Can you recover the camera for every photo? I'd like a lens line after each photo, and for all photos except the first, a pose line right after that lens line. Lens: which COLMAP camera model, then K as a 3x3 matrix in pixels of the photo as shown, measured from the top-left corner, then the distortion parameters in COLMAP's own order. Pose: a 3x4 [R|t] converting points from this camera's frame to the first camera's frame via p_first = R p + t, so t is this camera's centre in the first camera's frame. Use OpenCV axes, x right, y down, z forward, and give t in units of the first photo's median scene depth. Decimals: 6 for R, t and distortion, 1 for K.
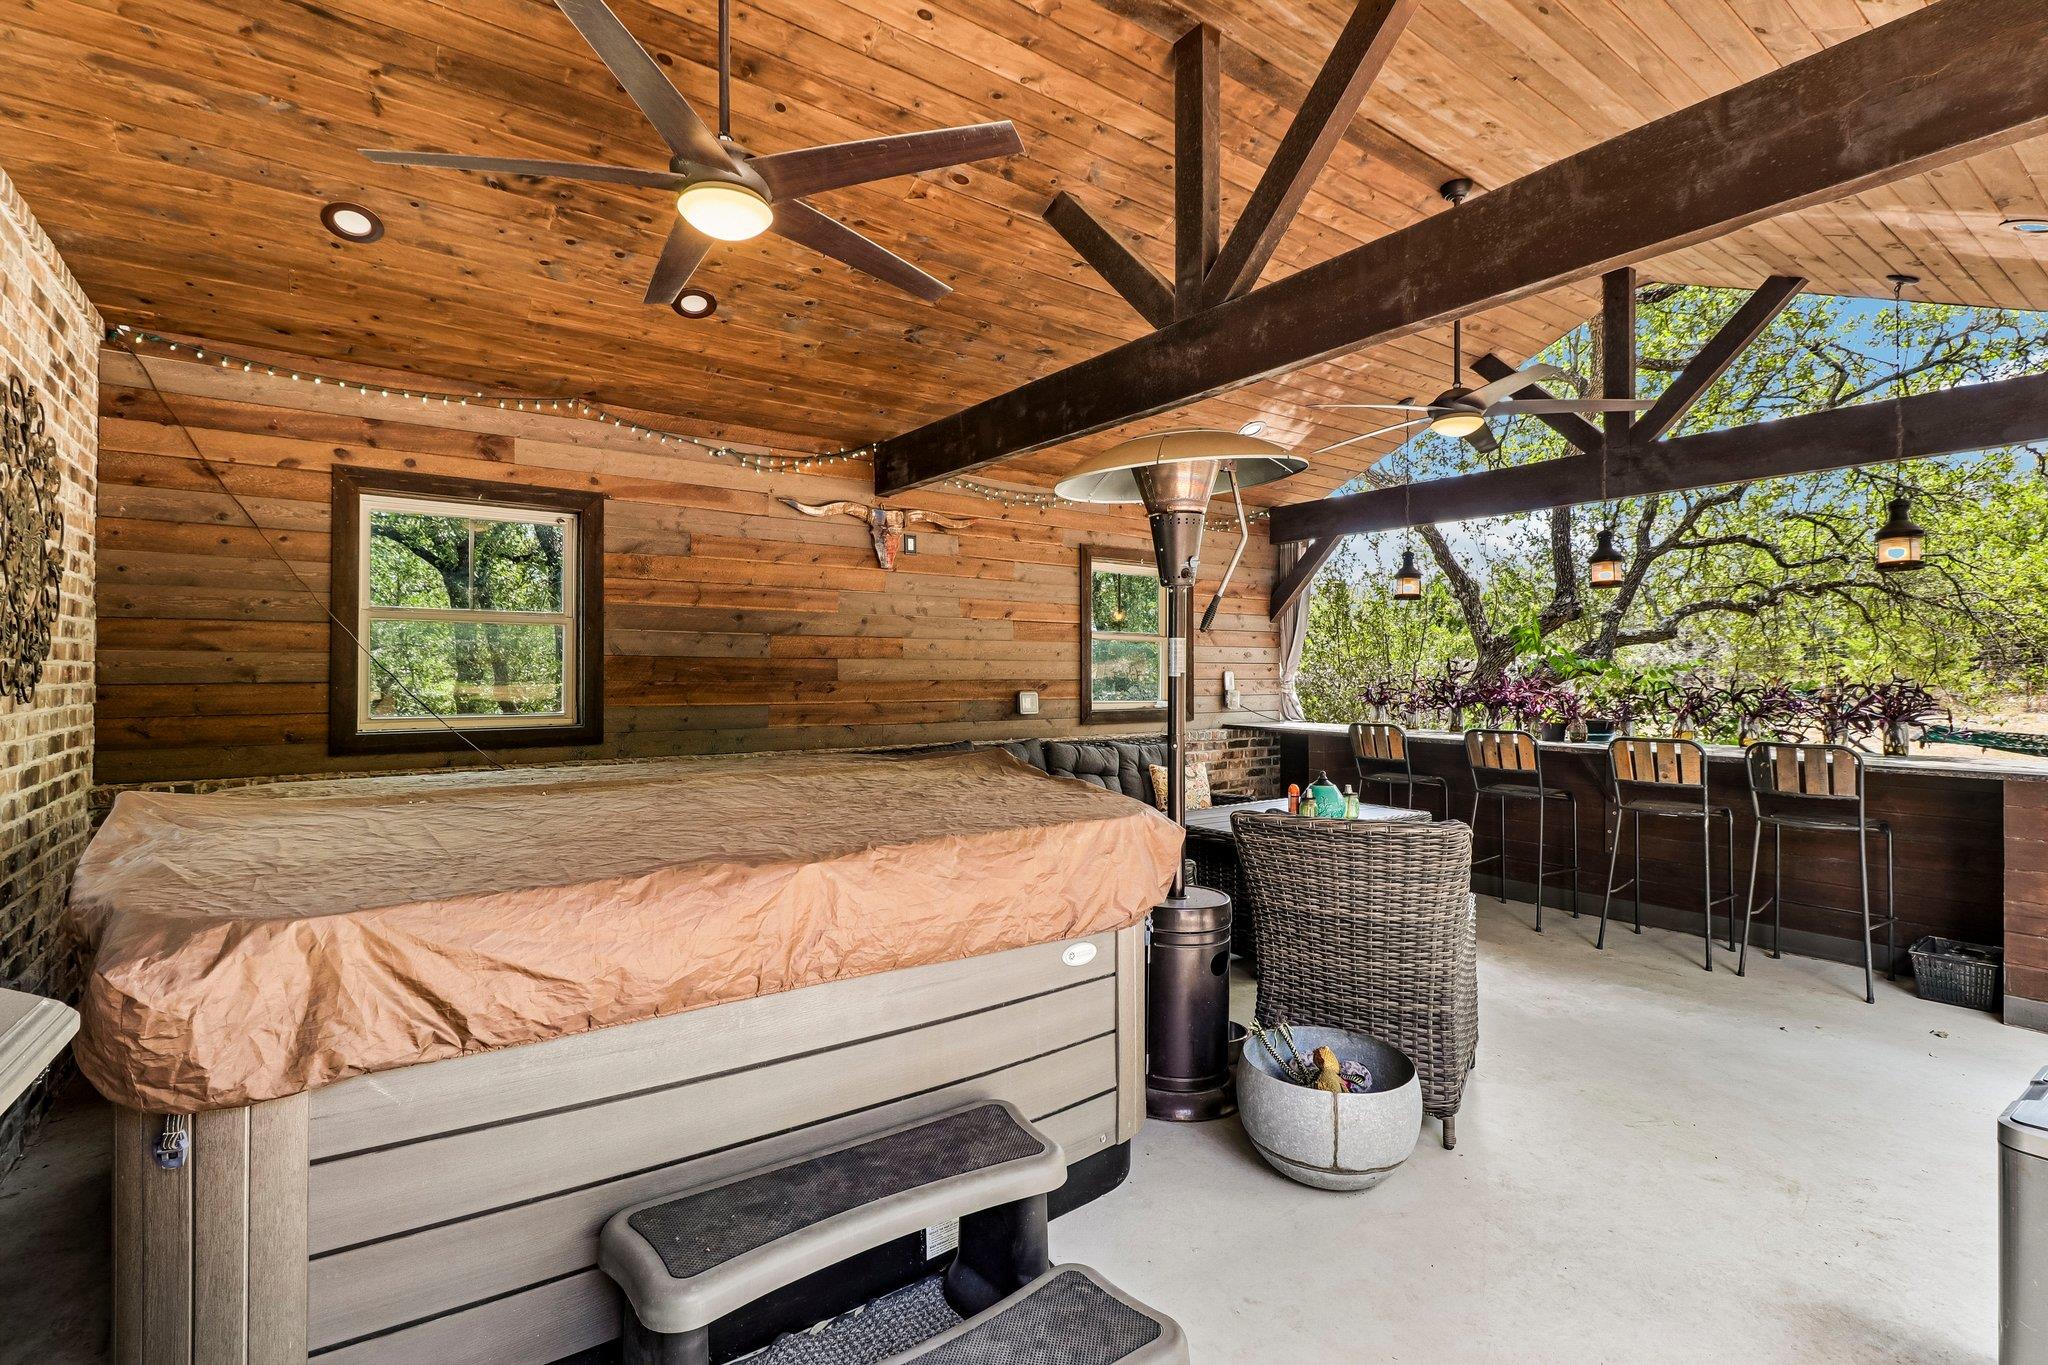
lens RADIAL K [[937.1, 0, 1037.4], [0, 937.1, 678.5], [0, 0, 1]] dist [-0.000281, -0.000974]
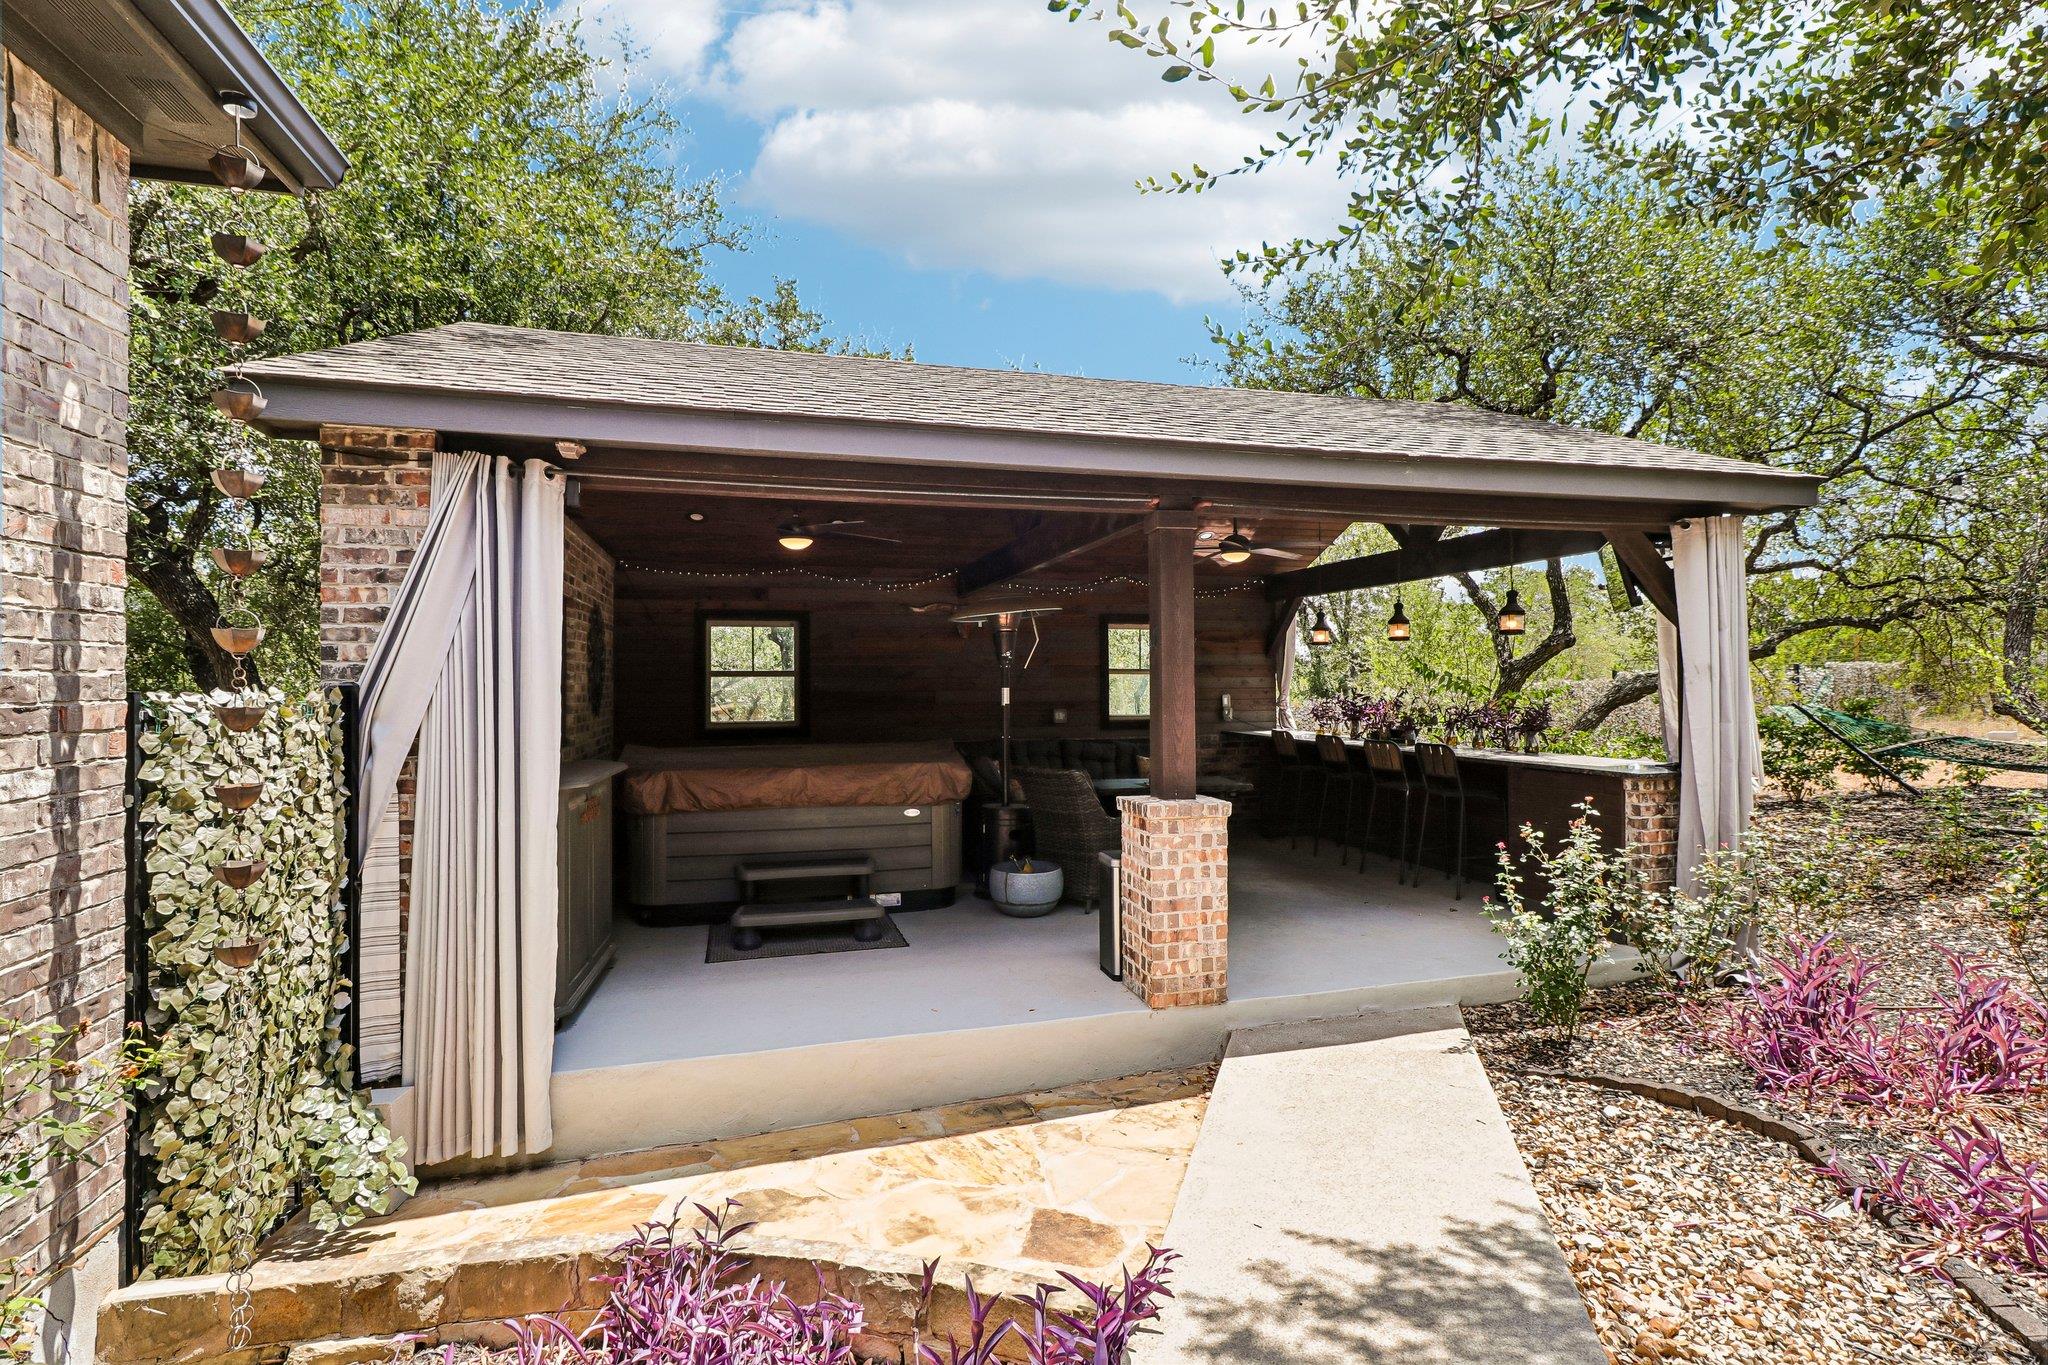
lens RADIAL K [[937.1, 0, 1018.4], [0, 937.1, 679.5], [0, 0, 1]] dist [-0.000281, -0.000974]
pose [[0.937023, -0.010165, -0.349119, 0.587062], [0.006687, 0.999915, -0.011165, -0.023602], [0.349203, 0.008127, 0.937012, -0.643852]]
